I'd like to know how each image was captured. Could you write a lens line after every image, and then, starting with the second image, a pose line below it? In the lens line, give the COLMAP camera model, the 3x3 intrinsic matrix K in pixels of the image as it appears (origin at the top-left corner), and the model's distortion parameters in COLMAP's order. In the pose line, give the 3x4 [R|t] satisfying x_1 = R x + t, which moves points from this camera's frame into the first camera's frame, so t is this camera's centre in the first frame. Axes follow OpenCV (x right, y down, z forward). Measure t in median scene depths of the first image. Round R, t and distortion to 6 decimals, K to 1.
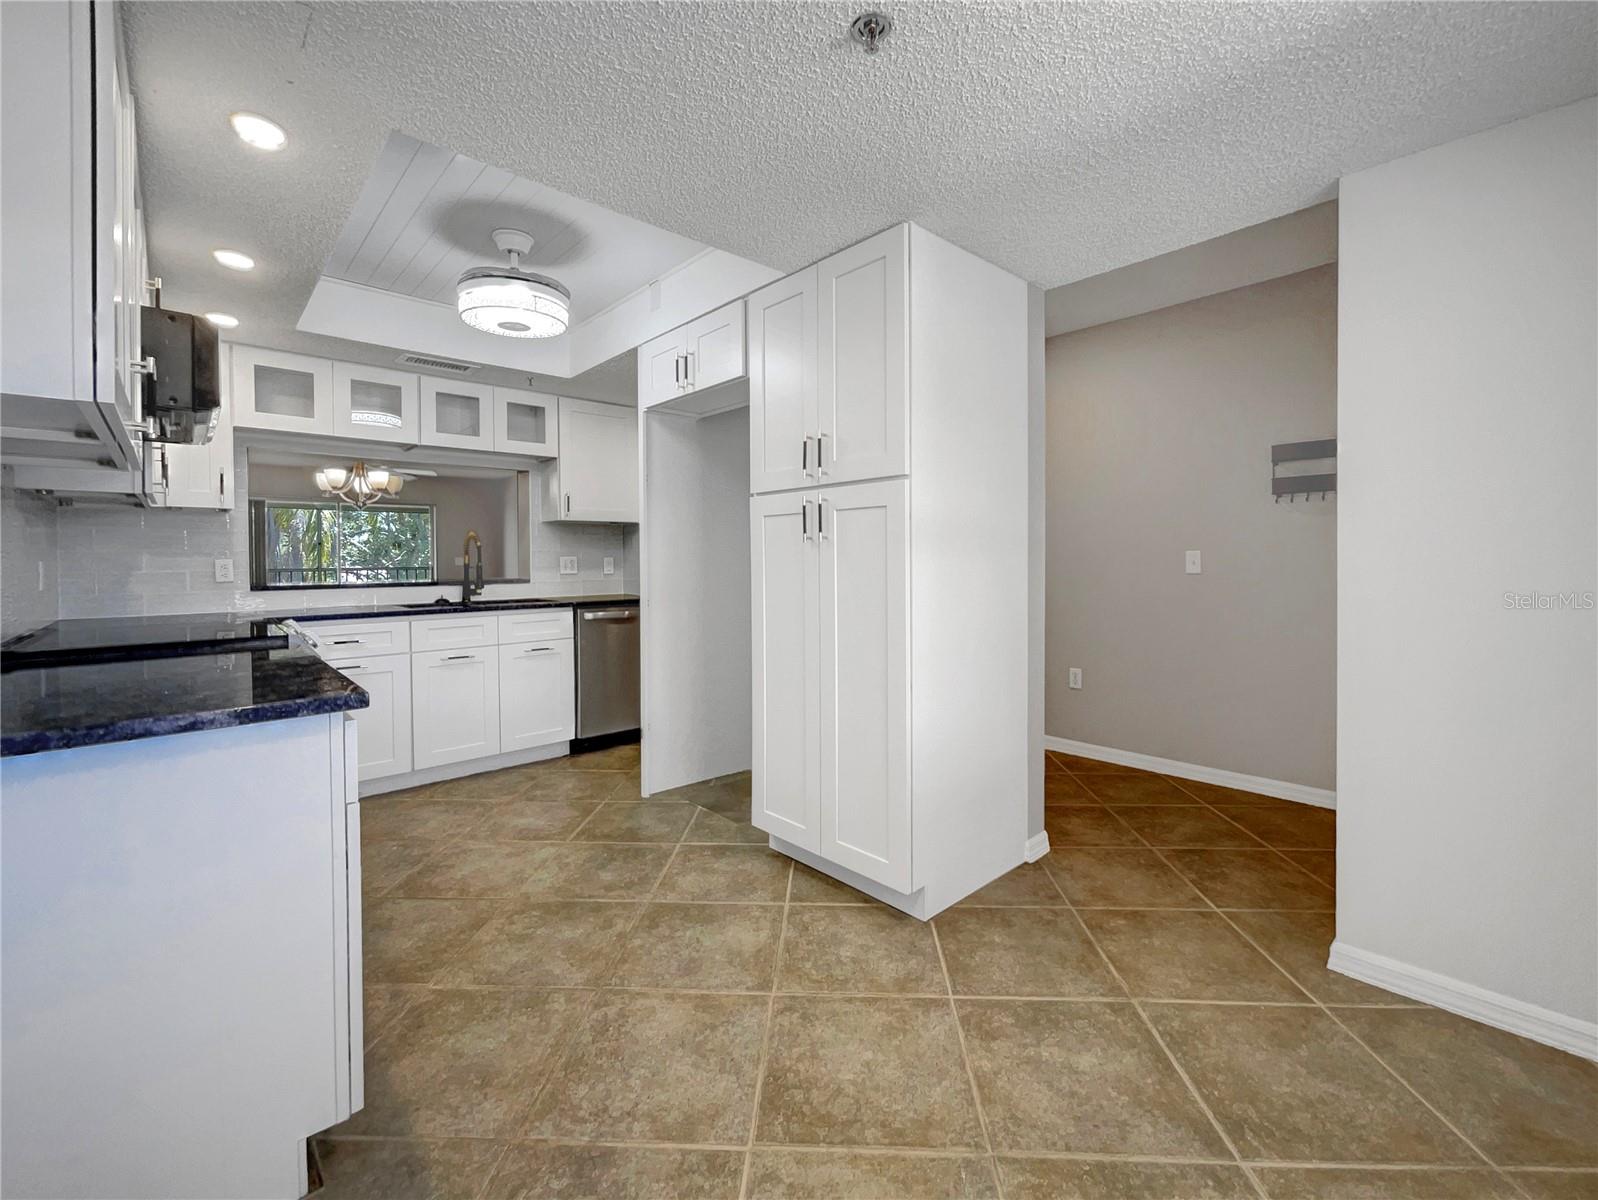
lens RADIAL K [[680.1, 0, 801.3], [0, 680.1, 570.6], [0, 0, 1]] dist [0.000516, 0.000142]
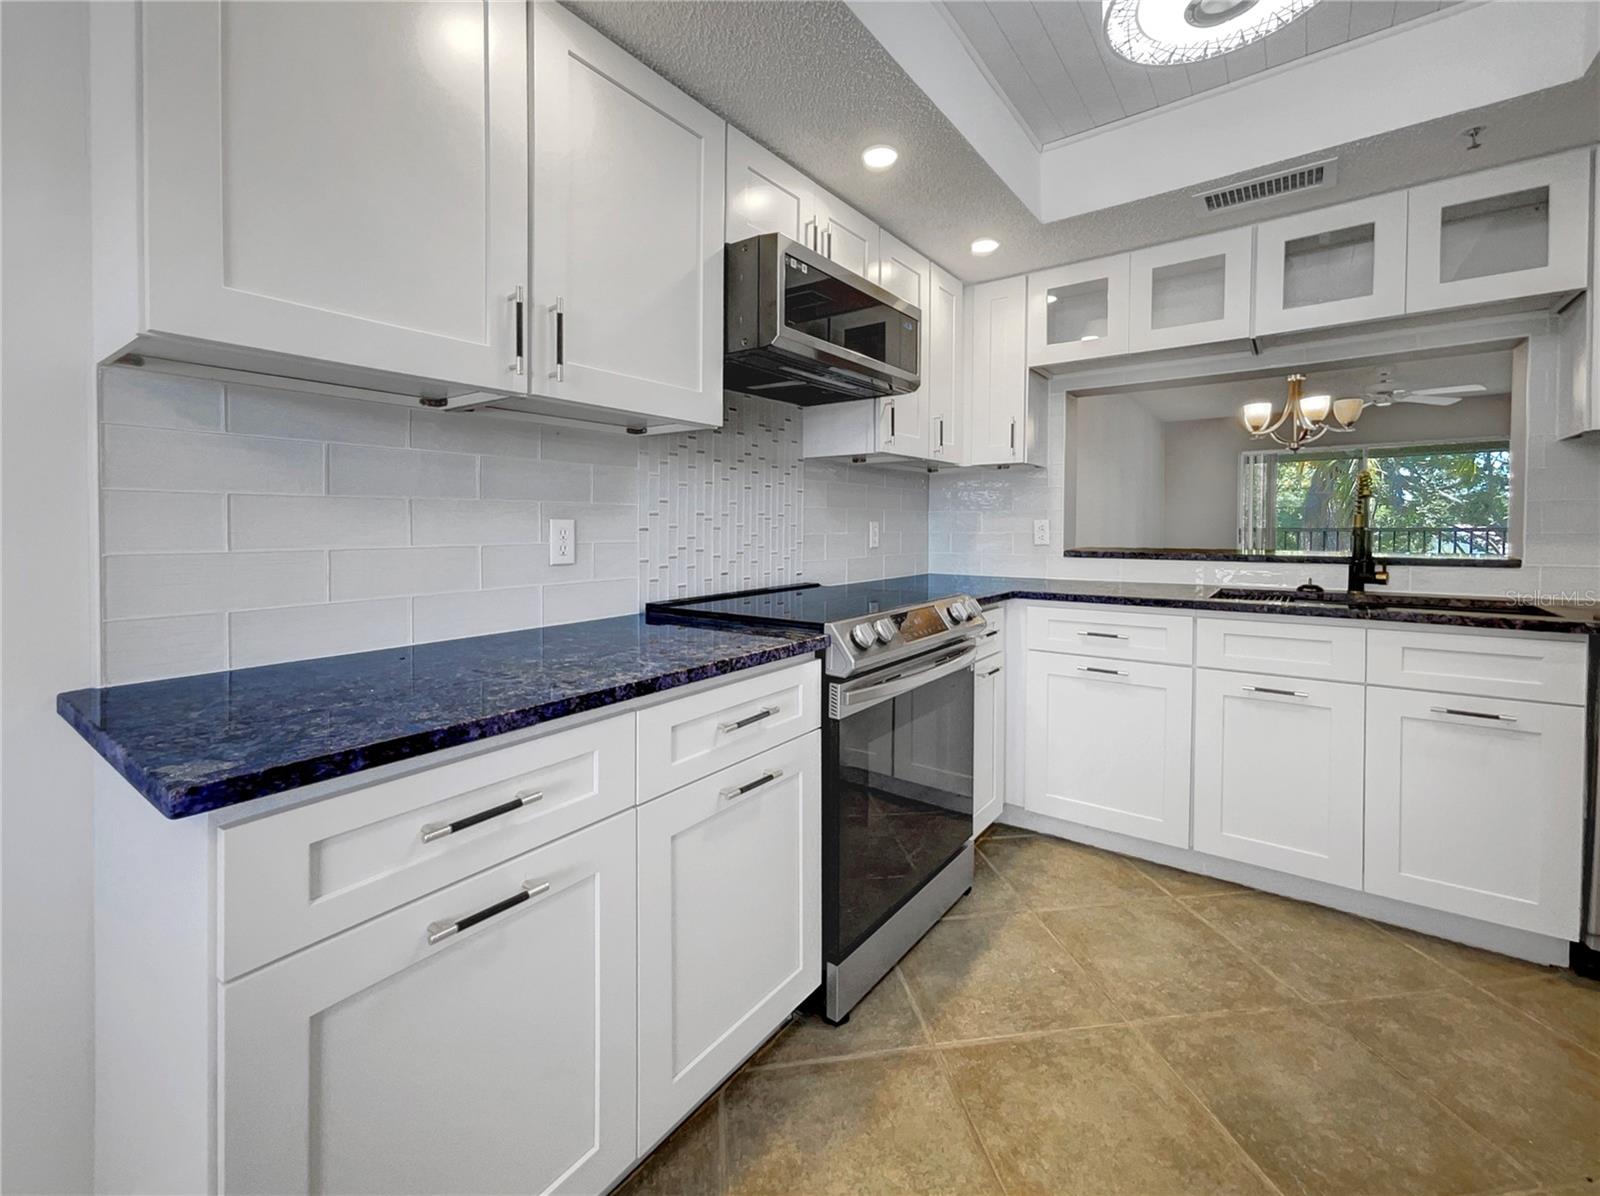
lens RADIAL K [[678.7, 0, 802.8], [0, 678.7, 543.9], [0, 0, 1]] dist [0.000093, -0.000400]
pose [[0.188769, 0.036455, -0.981345, -0.018997], [-0.013381, 0.999313, 0.034549, -0.009869], [0.981930, 0.006610, 0.189128, 0.443717]]
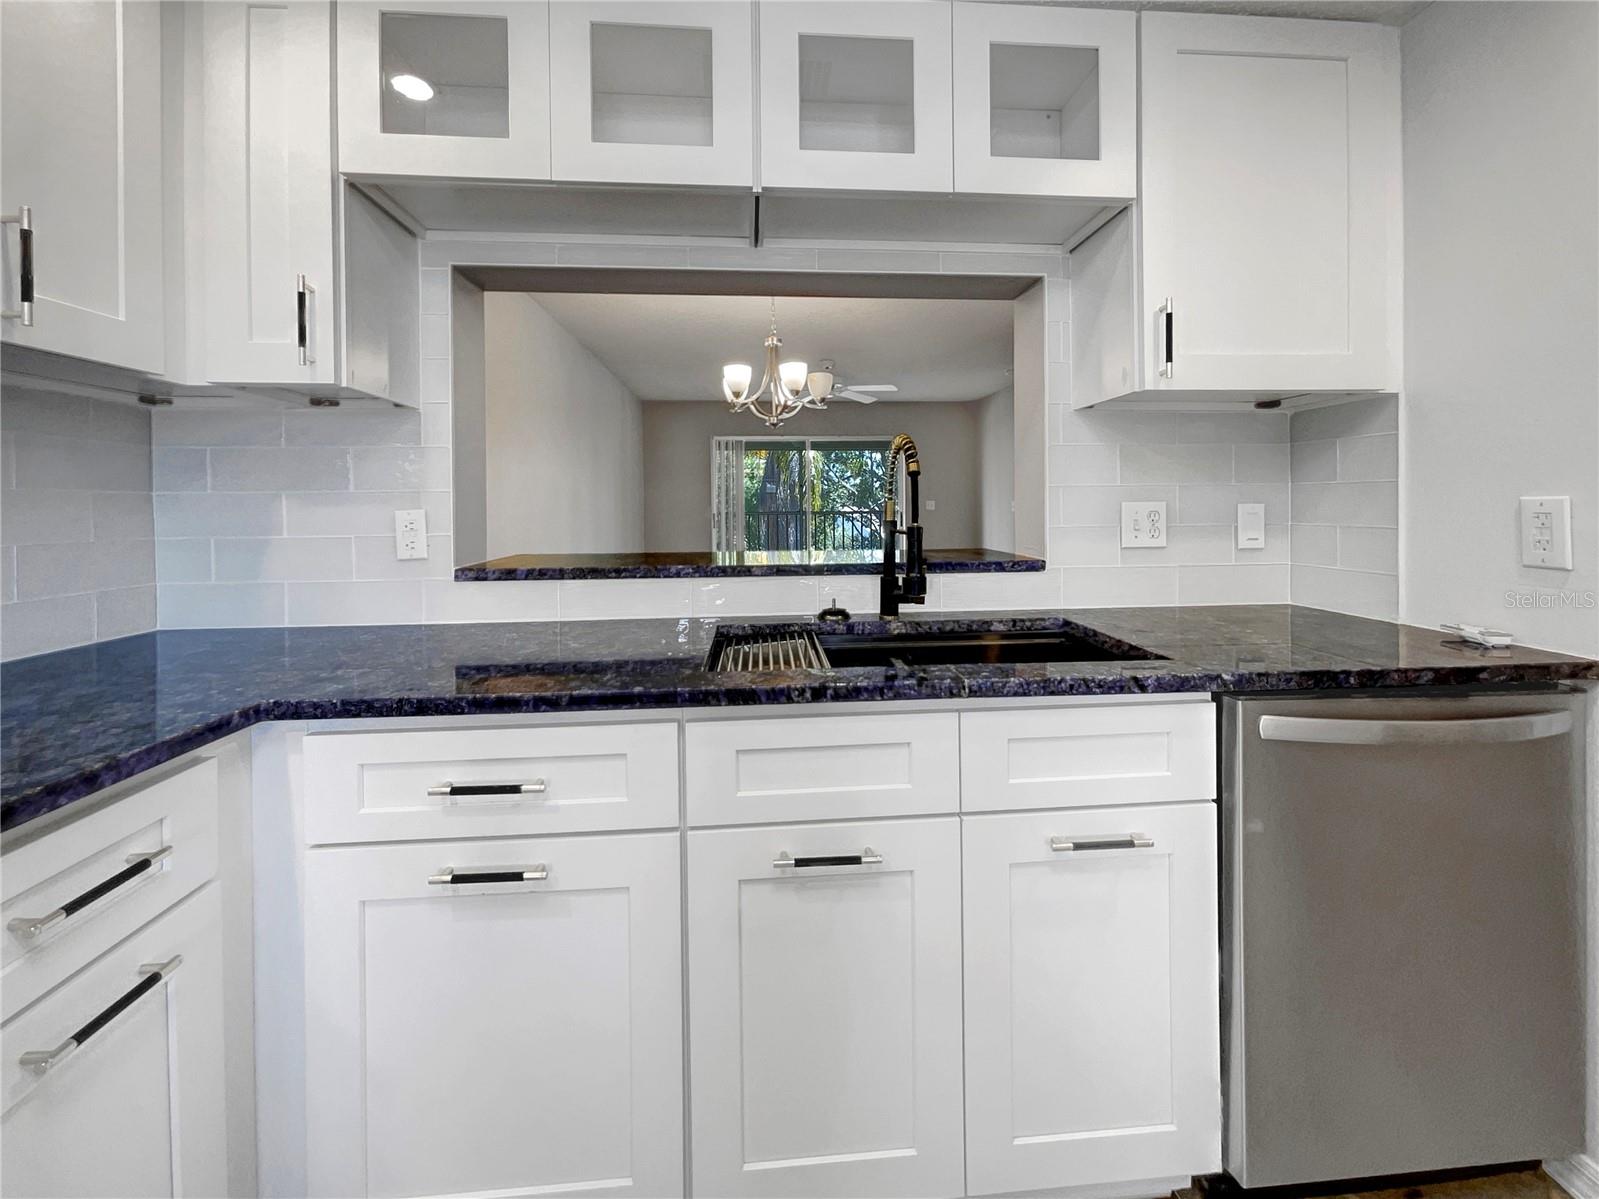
lens RADIAL K [[703.3, 0, 821.1], [0, 703.3, 517.6], [0, 0, 1]] dist [0.000685, 0.000100]
pose [[0.797303, 0.012772, -0.603444, -0.289336], [-0.008249, 0.999913, 0.010264, -0.015981], [0.603522, -0.003206, 0.797340, 0.675145]]
